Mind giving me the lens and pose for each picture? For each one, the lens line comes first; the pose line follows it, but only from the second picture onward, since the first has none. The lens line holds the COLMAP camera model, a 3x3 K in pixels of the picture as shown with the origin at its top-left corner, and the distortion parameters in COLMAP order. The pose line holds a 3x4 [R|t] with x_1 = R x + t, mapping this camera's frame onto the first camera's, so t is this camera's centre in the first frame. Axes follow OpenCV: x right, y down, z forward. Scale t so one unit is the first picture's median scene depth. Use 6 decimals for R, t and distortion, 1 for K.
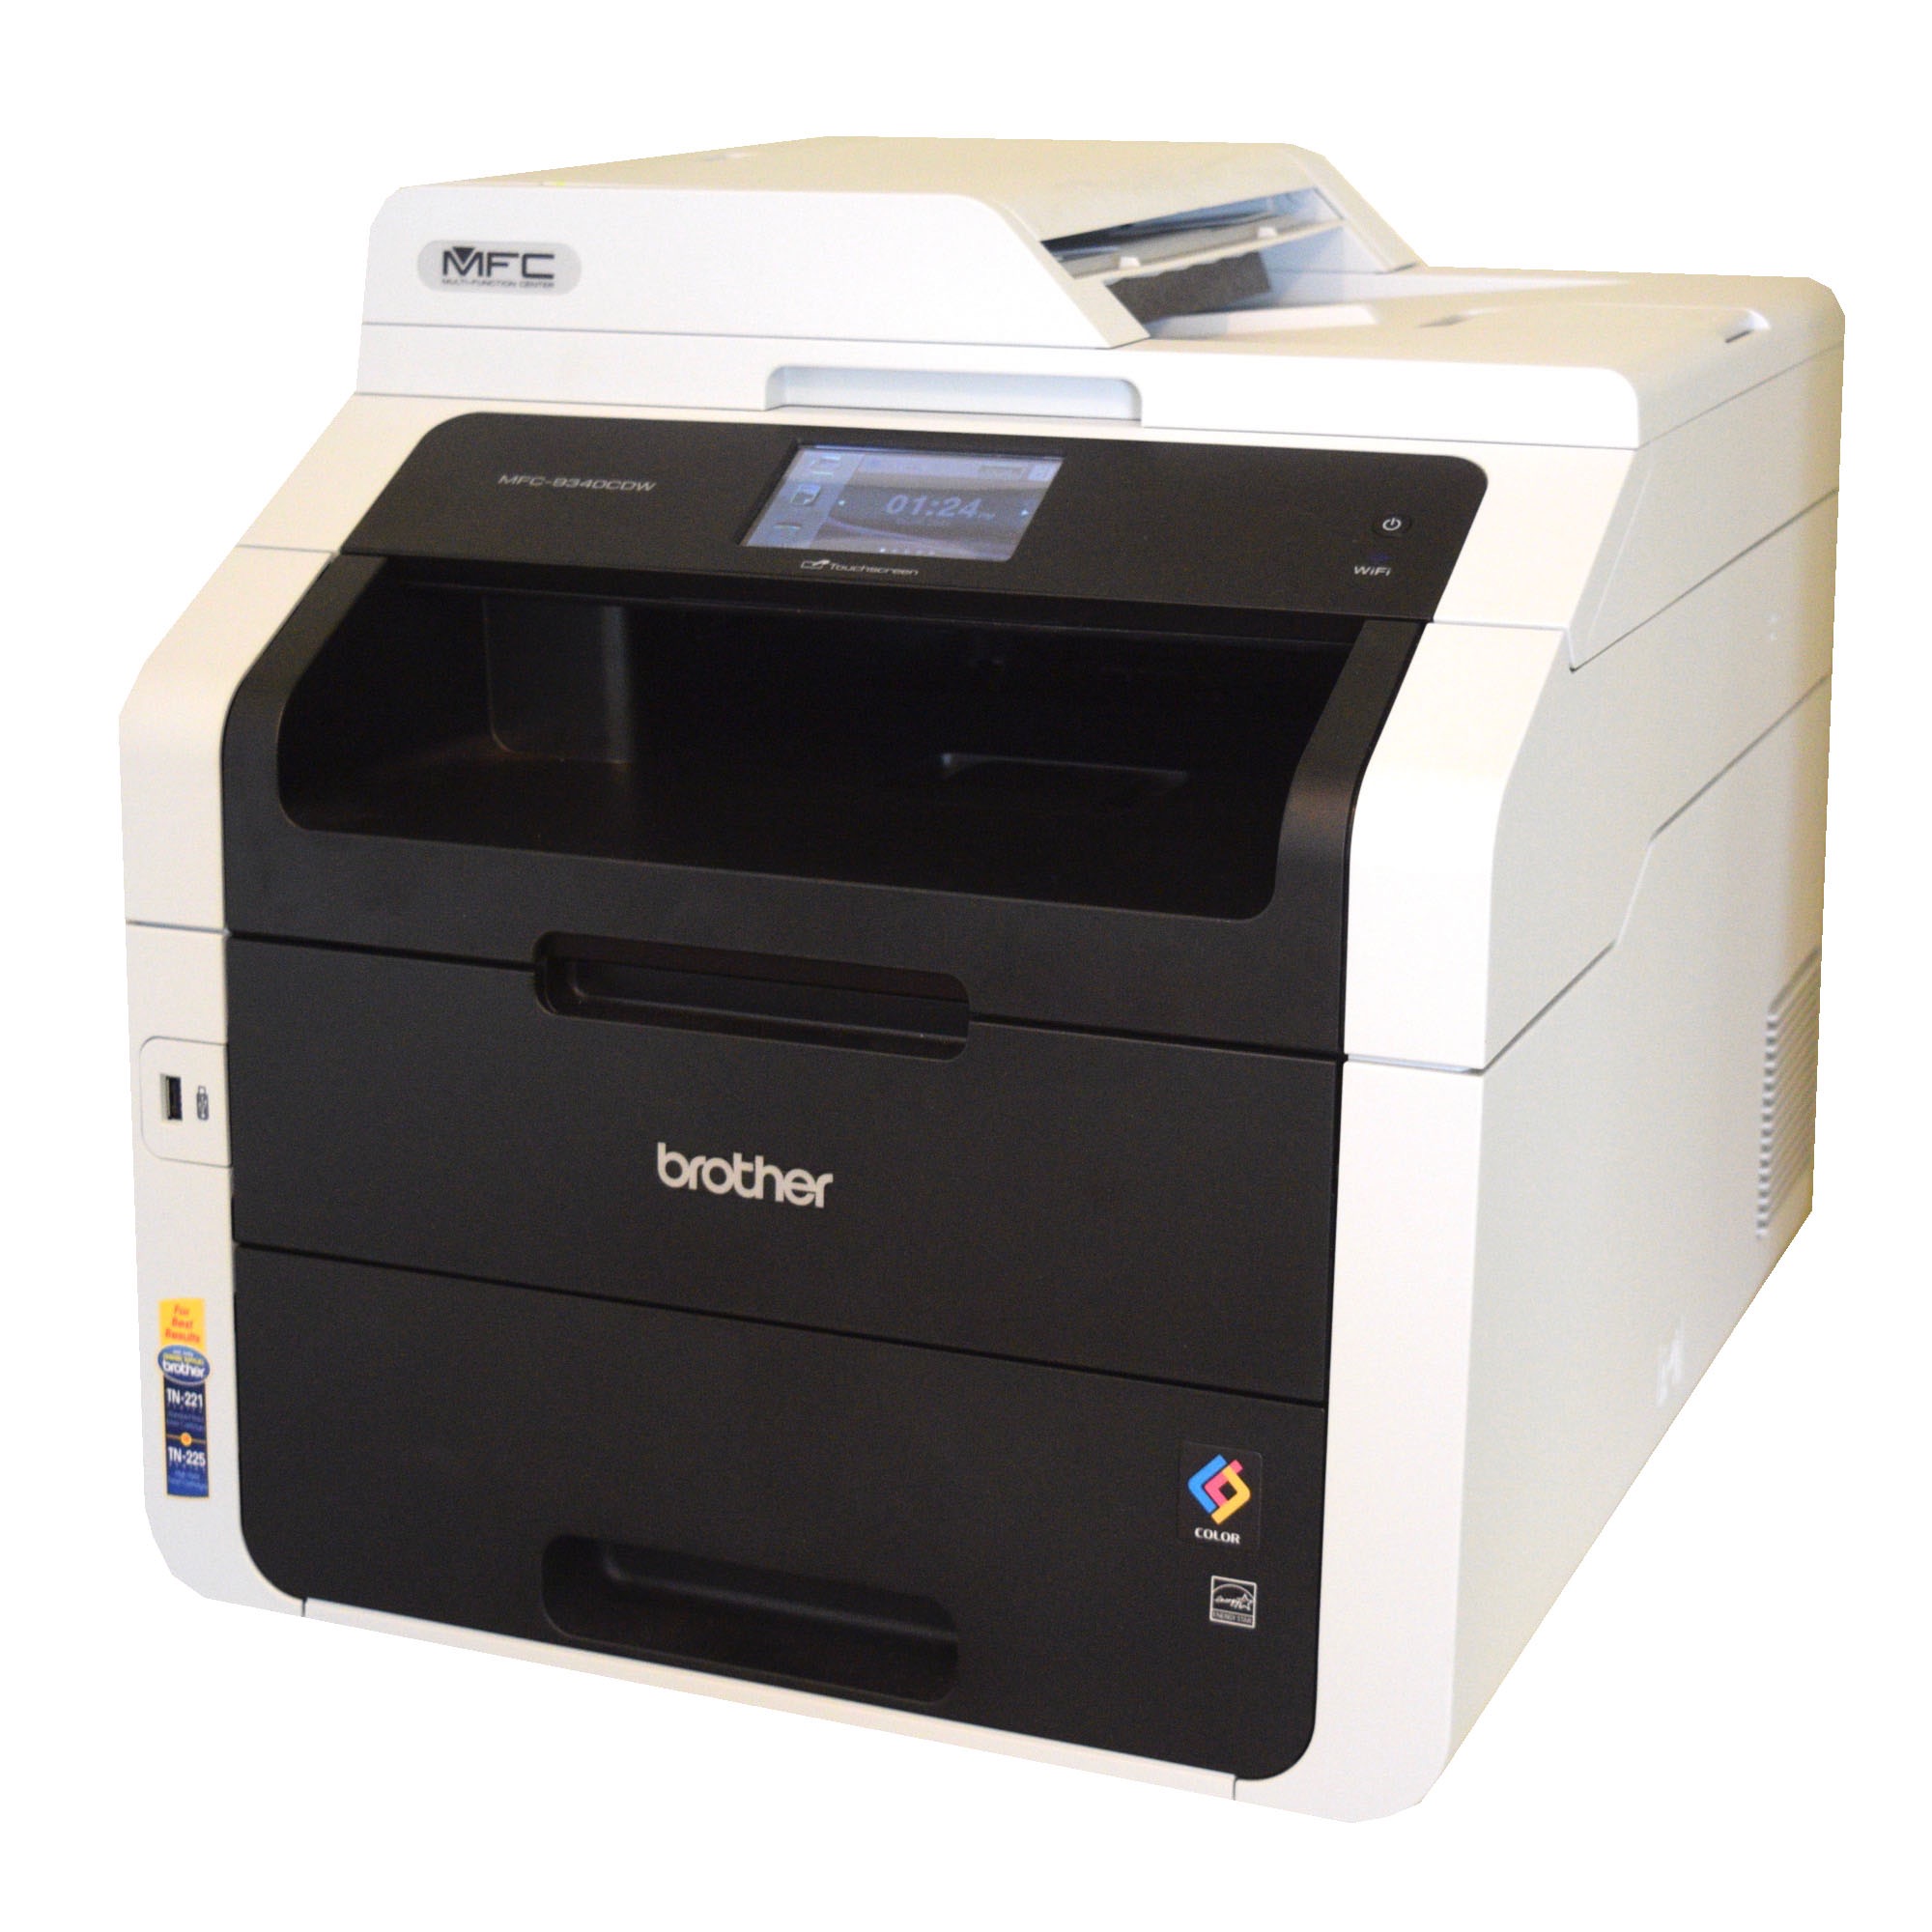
lens RADIAL K [[3735.9, 0, 966.0], [0, 3735.9, 966.0], [0, 0, 1]] dist [0.048525, 0.154270]
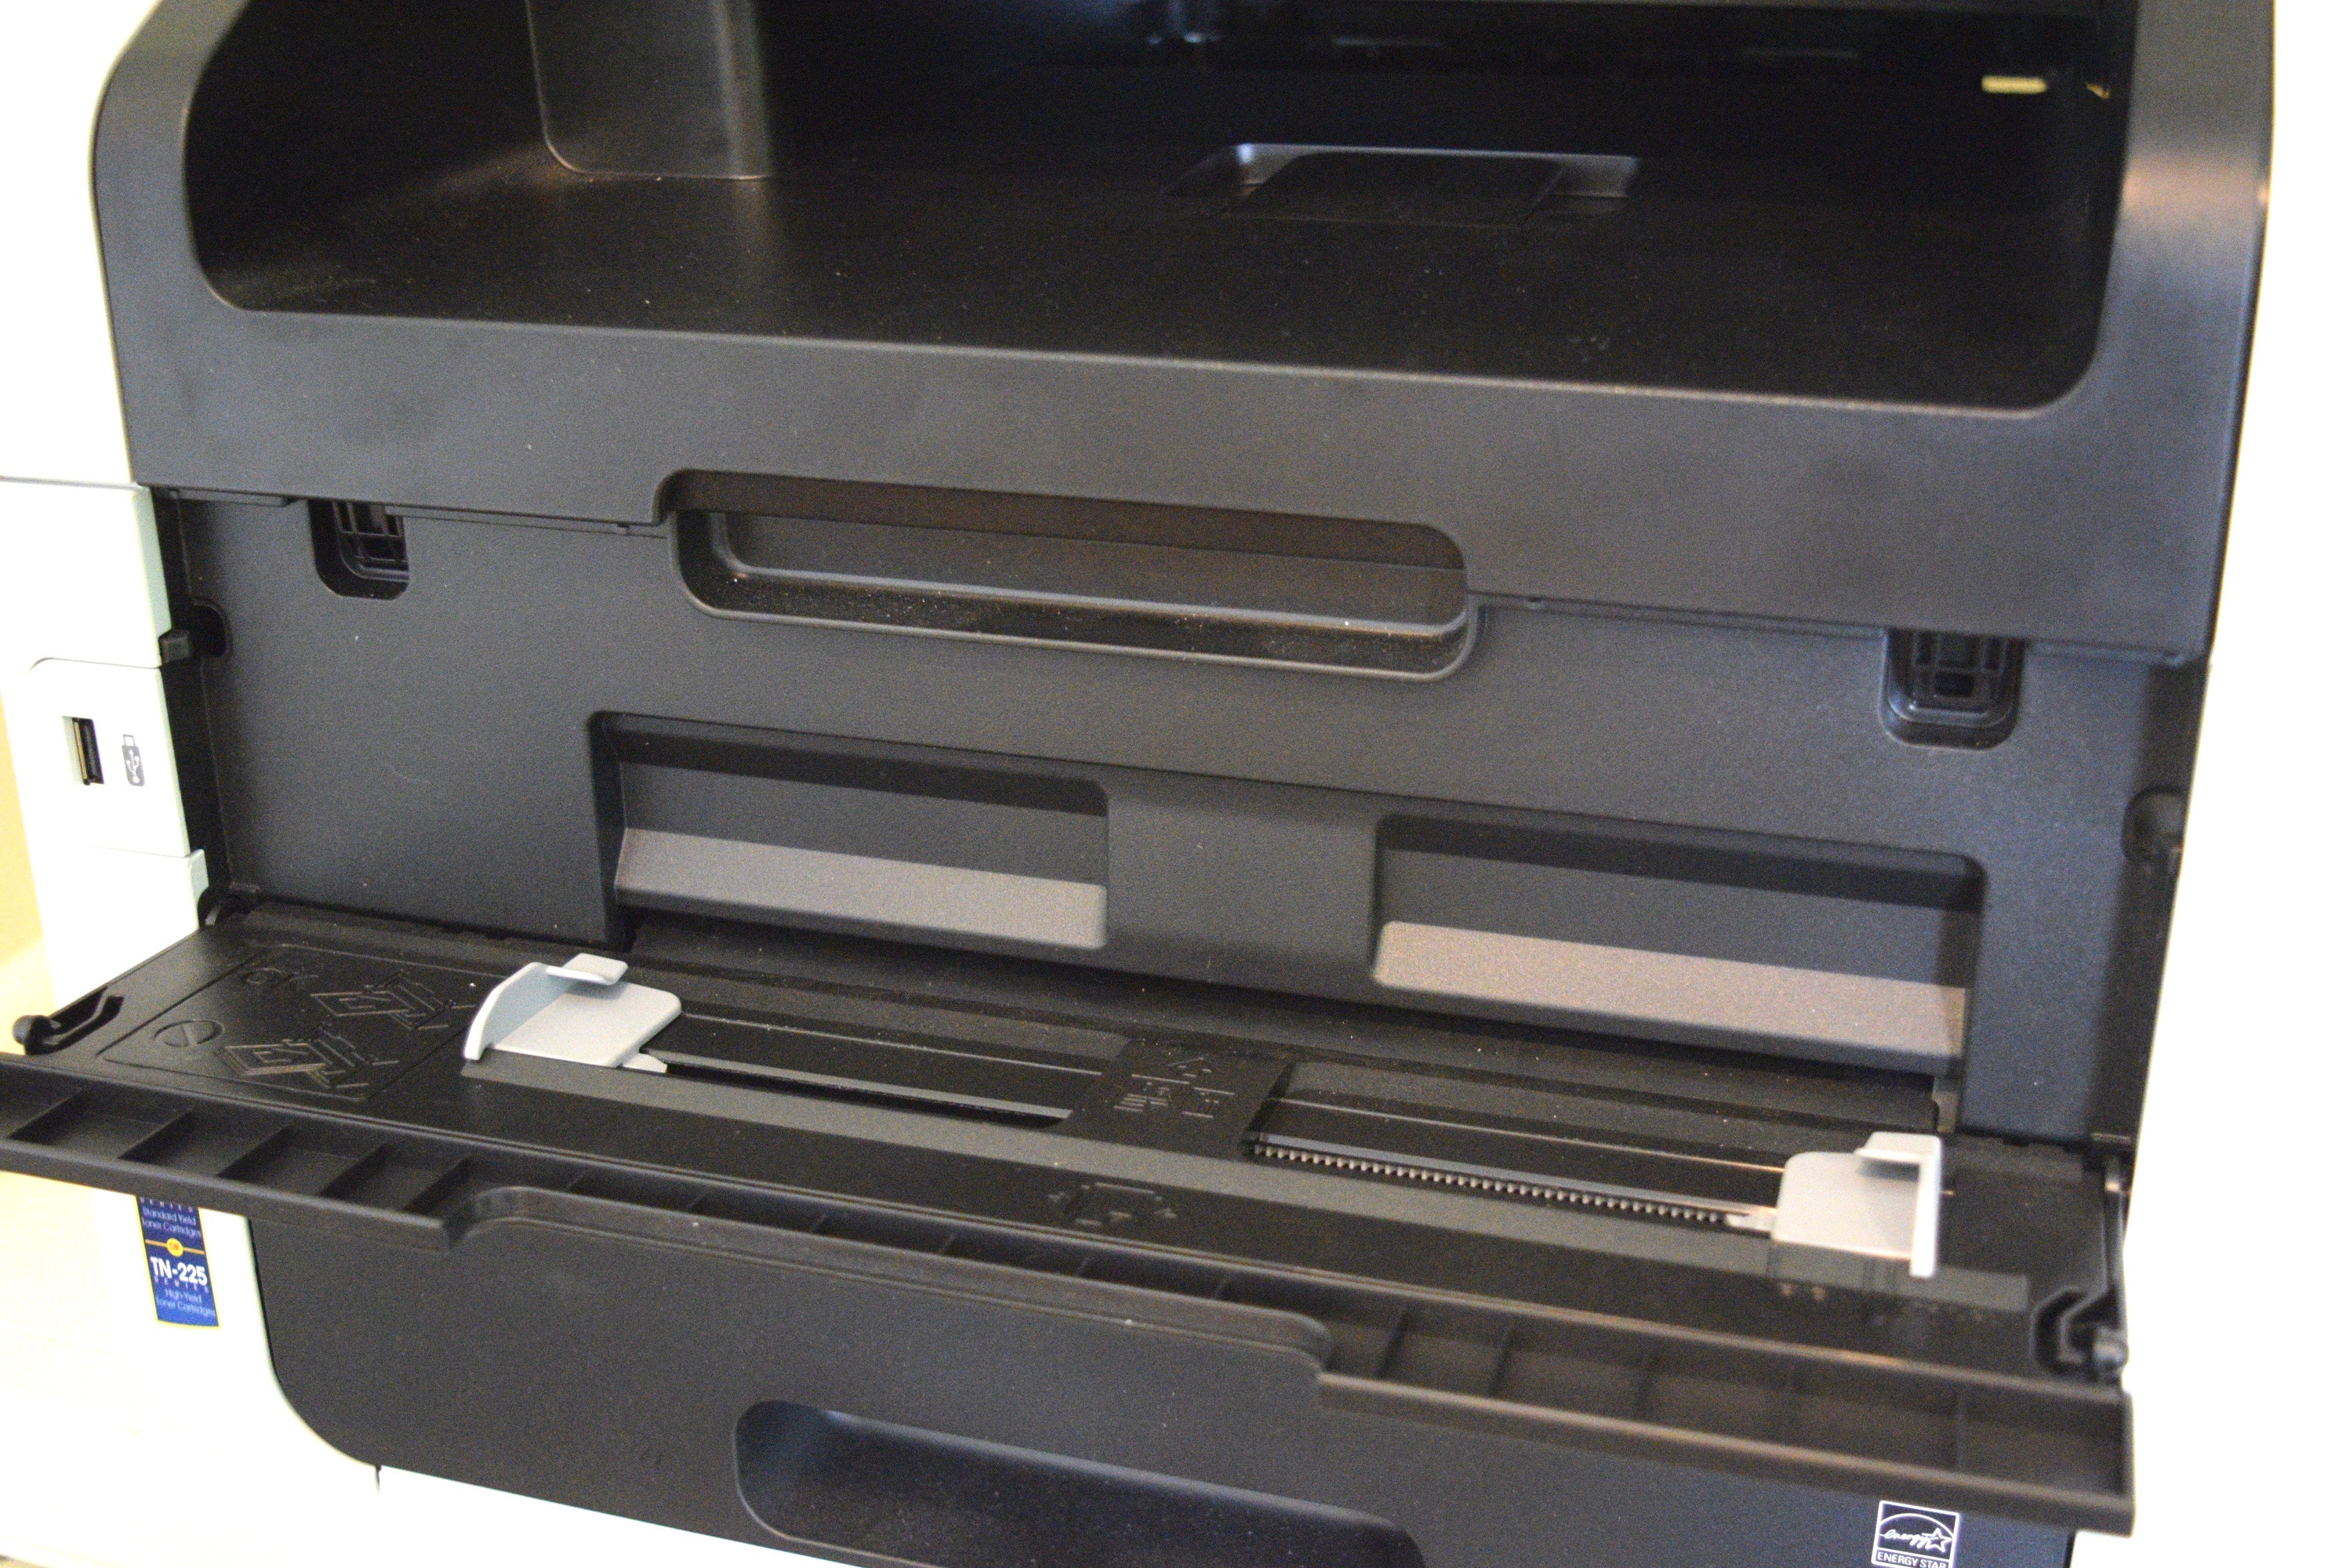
lens RADIAL K [[2620.1, 0, 1141.9], [0, 2620.1, 789.0], [0, 0, 1]] dist [-0.020863, -0.018065]
pose [[0.994179, -0.062237, 0.087945, -0.074215], [0.046912, 0.984896, 0.166671, -0.023560], [-0.096990, -0.161575, 0.982083, 0.550648]]
